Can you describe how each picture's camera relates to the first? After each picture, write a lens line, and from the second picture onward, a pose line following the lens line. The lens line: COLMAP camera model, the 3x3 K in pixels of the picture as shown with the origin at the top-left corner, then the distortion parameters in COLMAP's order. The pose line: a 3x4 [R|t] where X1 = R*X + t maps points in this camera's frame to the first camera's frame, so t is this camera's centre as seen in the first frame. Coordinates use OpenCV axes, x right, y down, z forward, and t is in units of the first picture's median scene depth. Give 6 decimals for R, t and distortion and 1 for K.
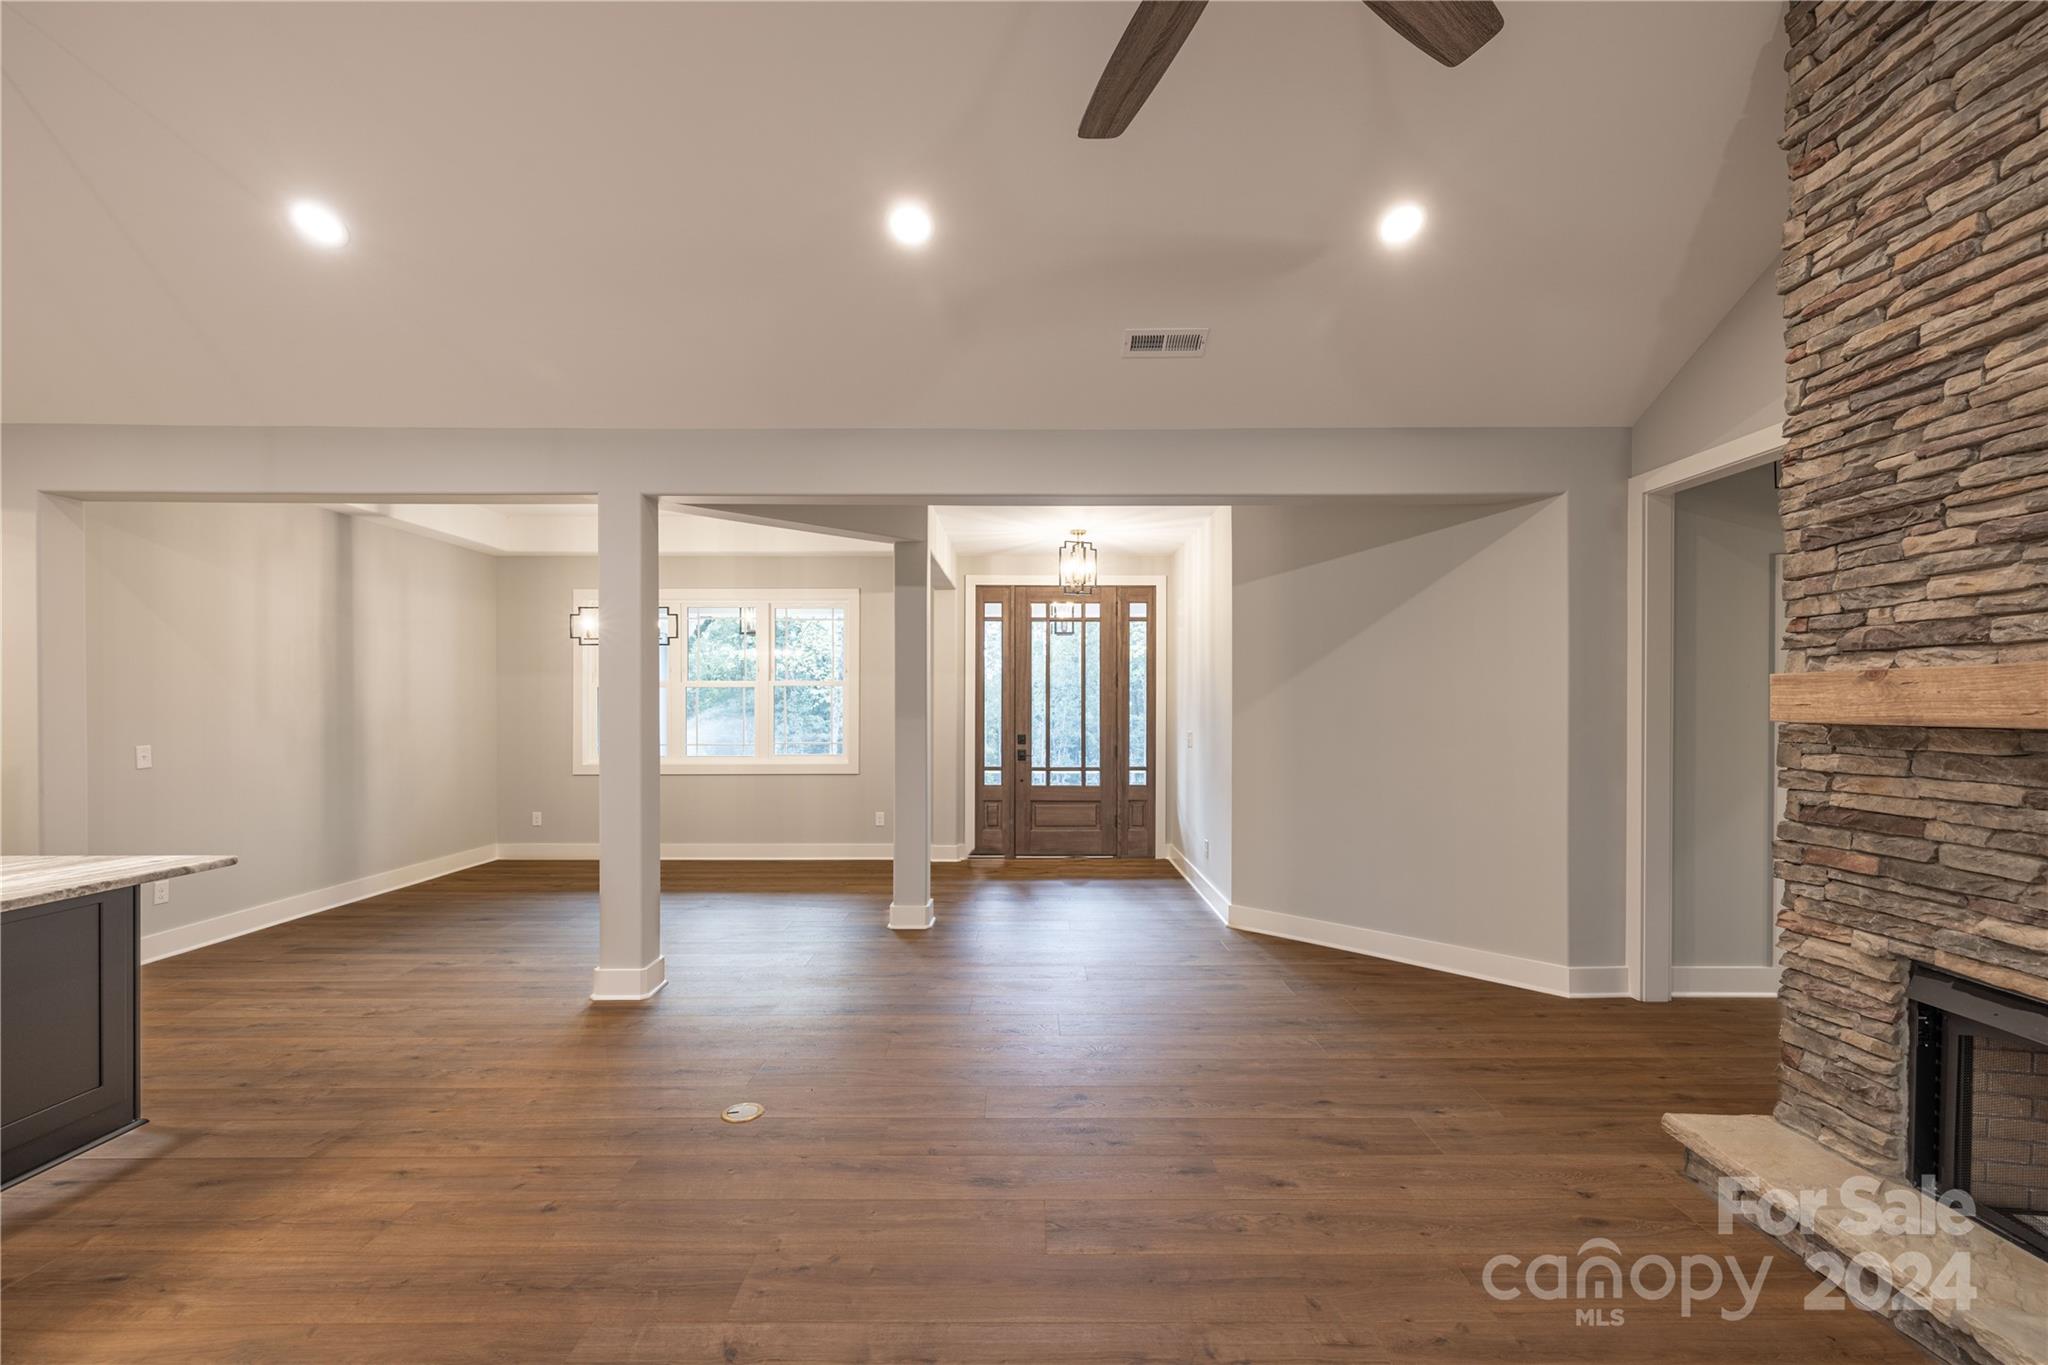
lens RADIAL K [[872.1, 0, 1030.3], [0, 872.1, 706.6], [0, 0, 1]] dist [0.000151, -0.000194]
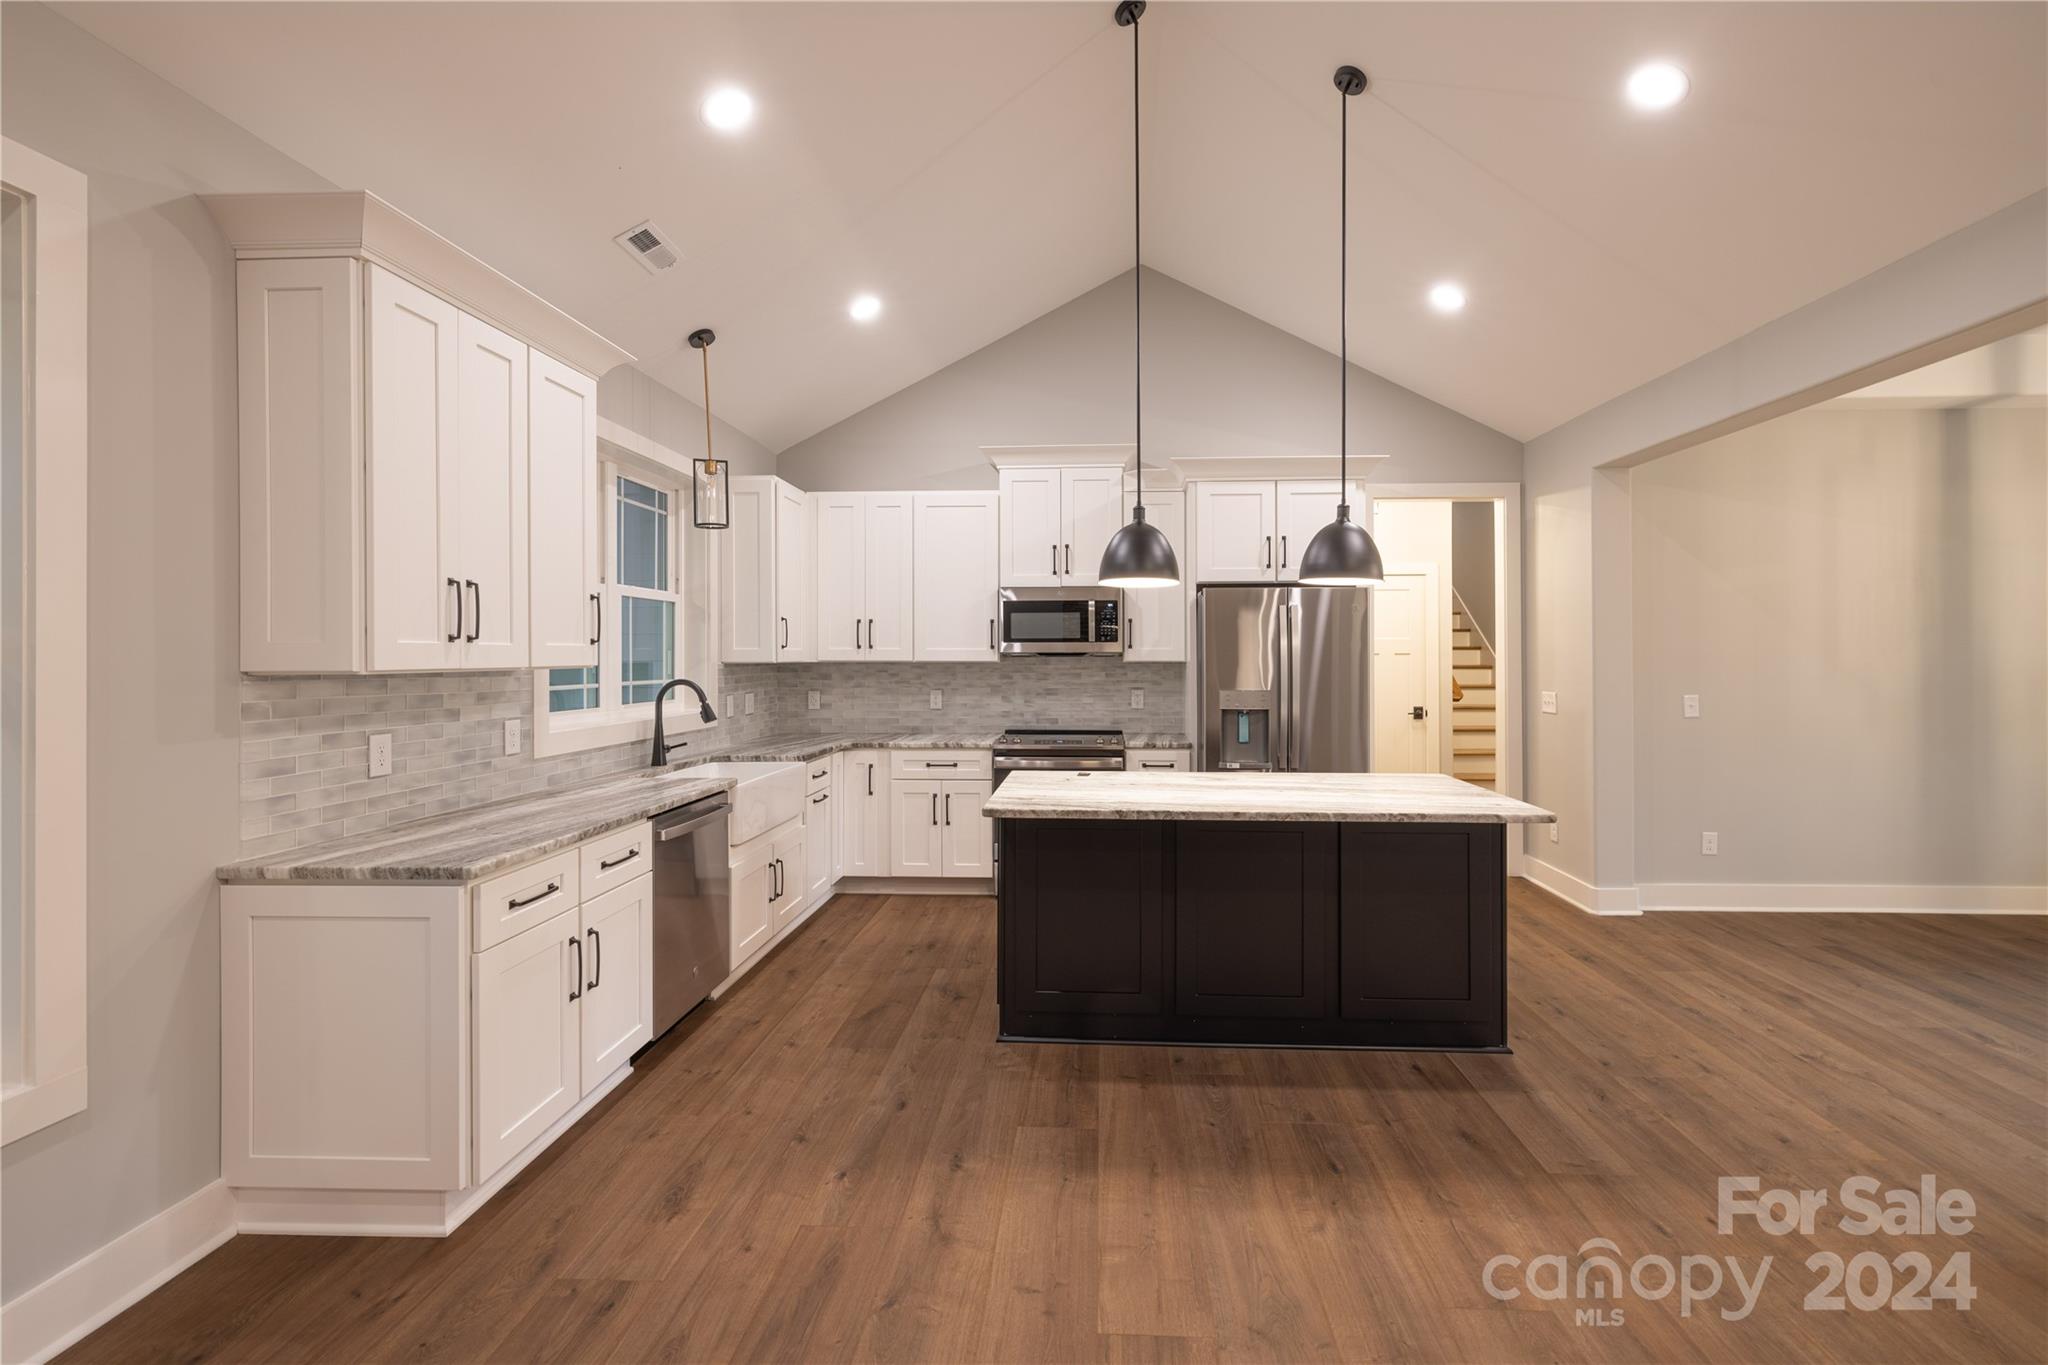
lens RADIAL K [[871.6, 0, 1053.0], [0, 871.6, 651.2], [0, 0, 1]] dist [0.000356, -0.000112]
pose [[-0.054359, -0.004914, -0.998509, 0.067619], [-0.002041, 0.999986, -0.004810, -0.000239], [0.998519, 0.001776, -0.054368, 0.525744]]
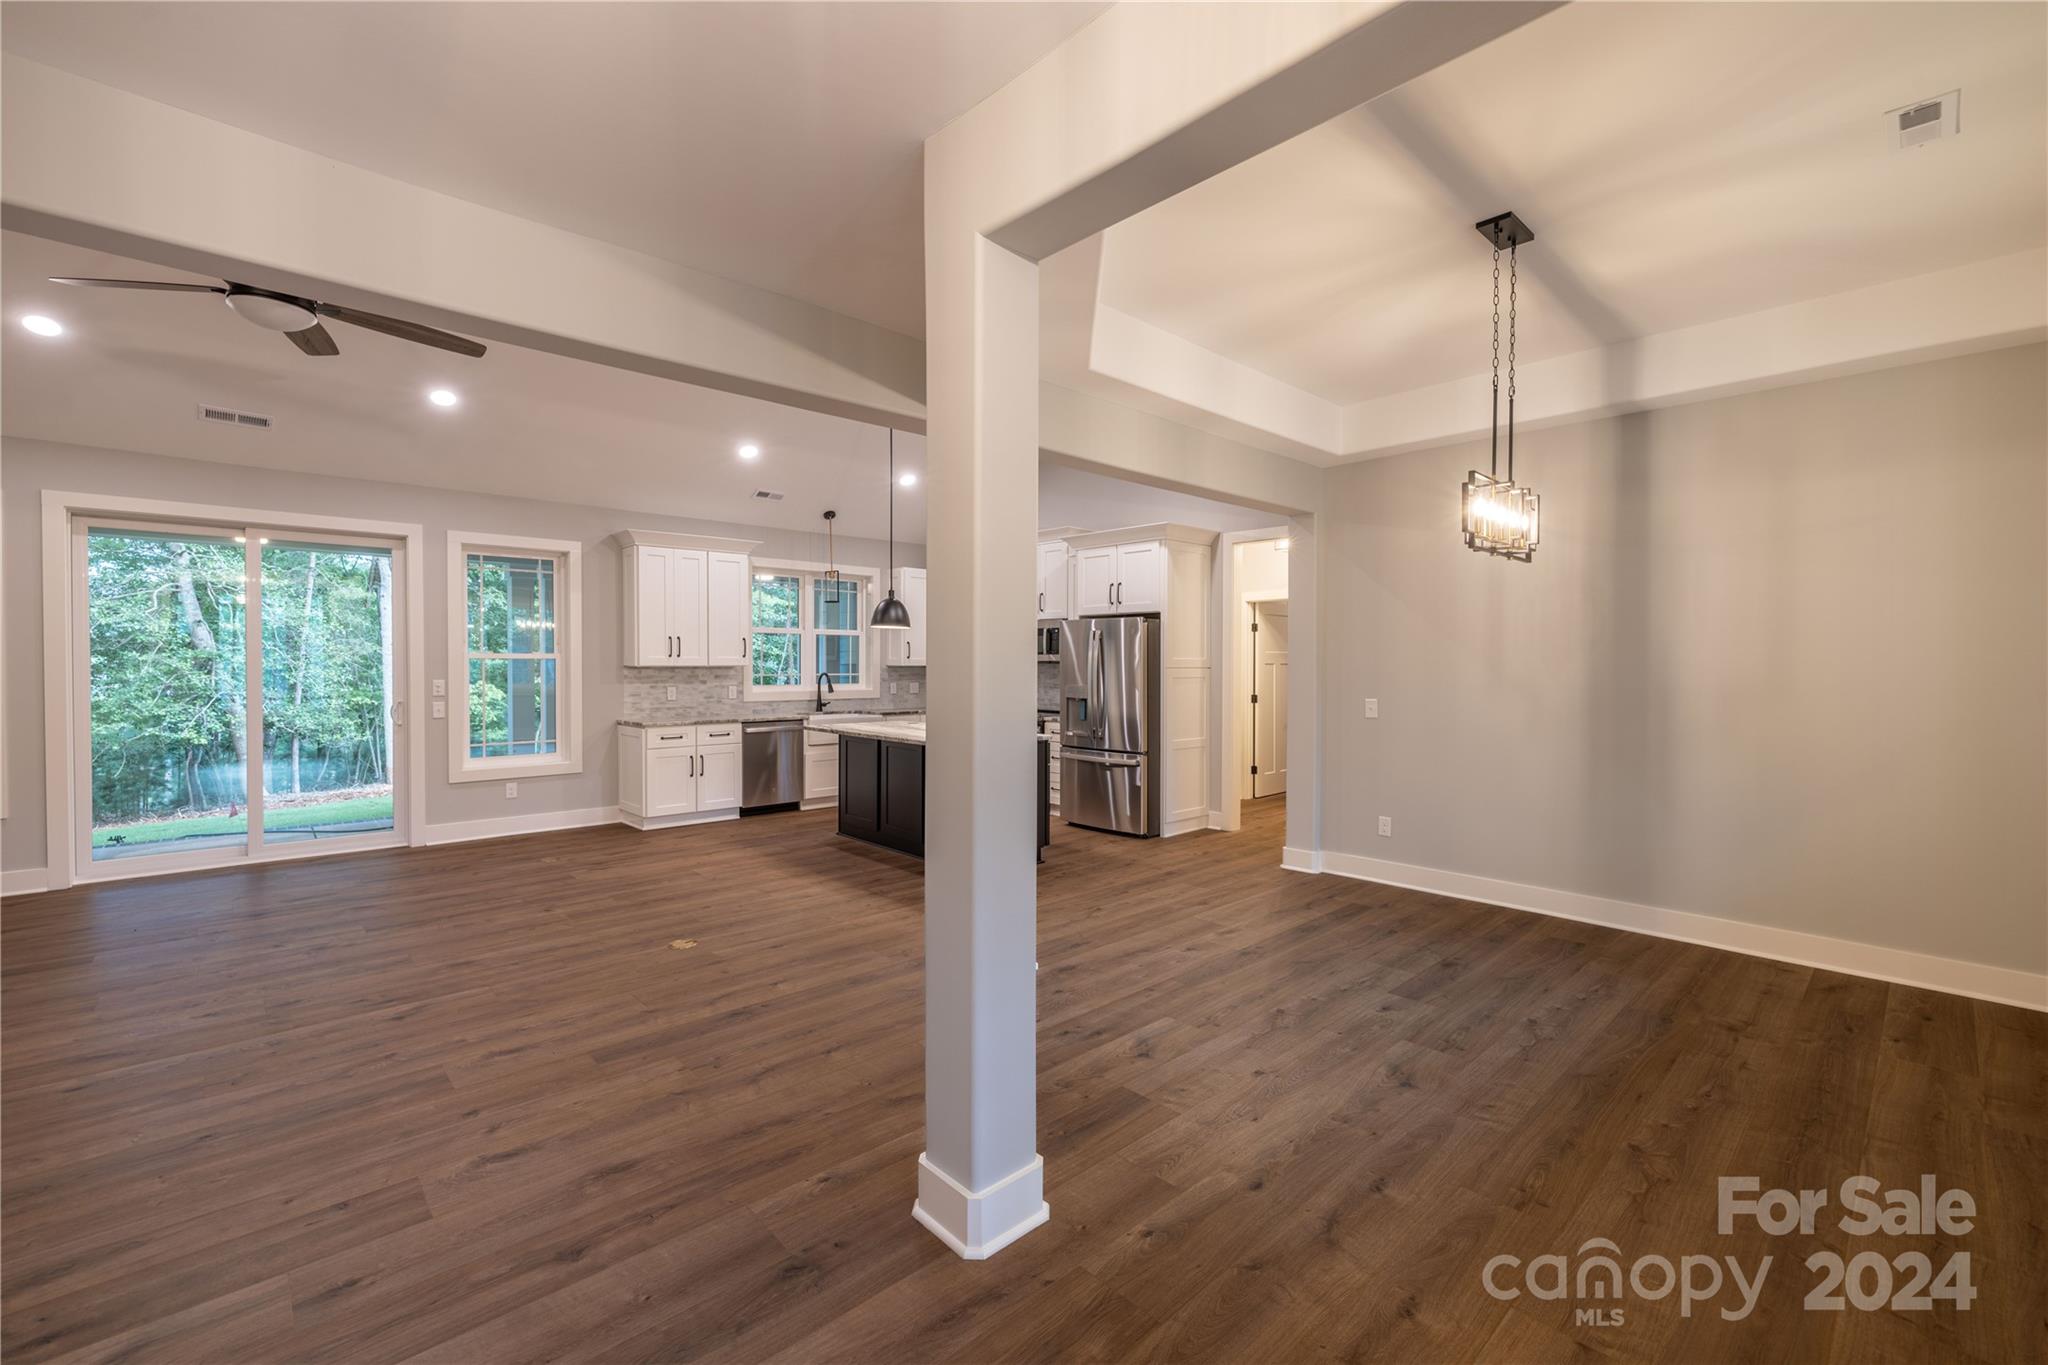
lens RADIAL K [[854.8, 0, 1004.0], [0, 854.8, 671.2], [0, 0, 1]] dist [0.000951, 0.000132]
pose [[-0.745552, 0.006110, -0.666420, 0.229663], [-0.005456, 0.999869, 0.015271, -0.014580], [0.666425, 0.015022, -0.745420, 2.538168]]
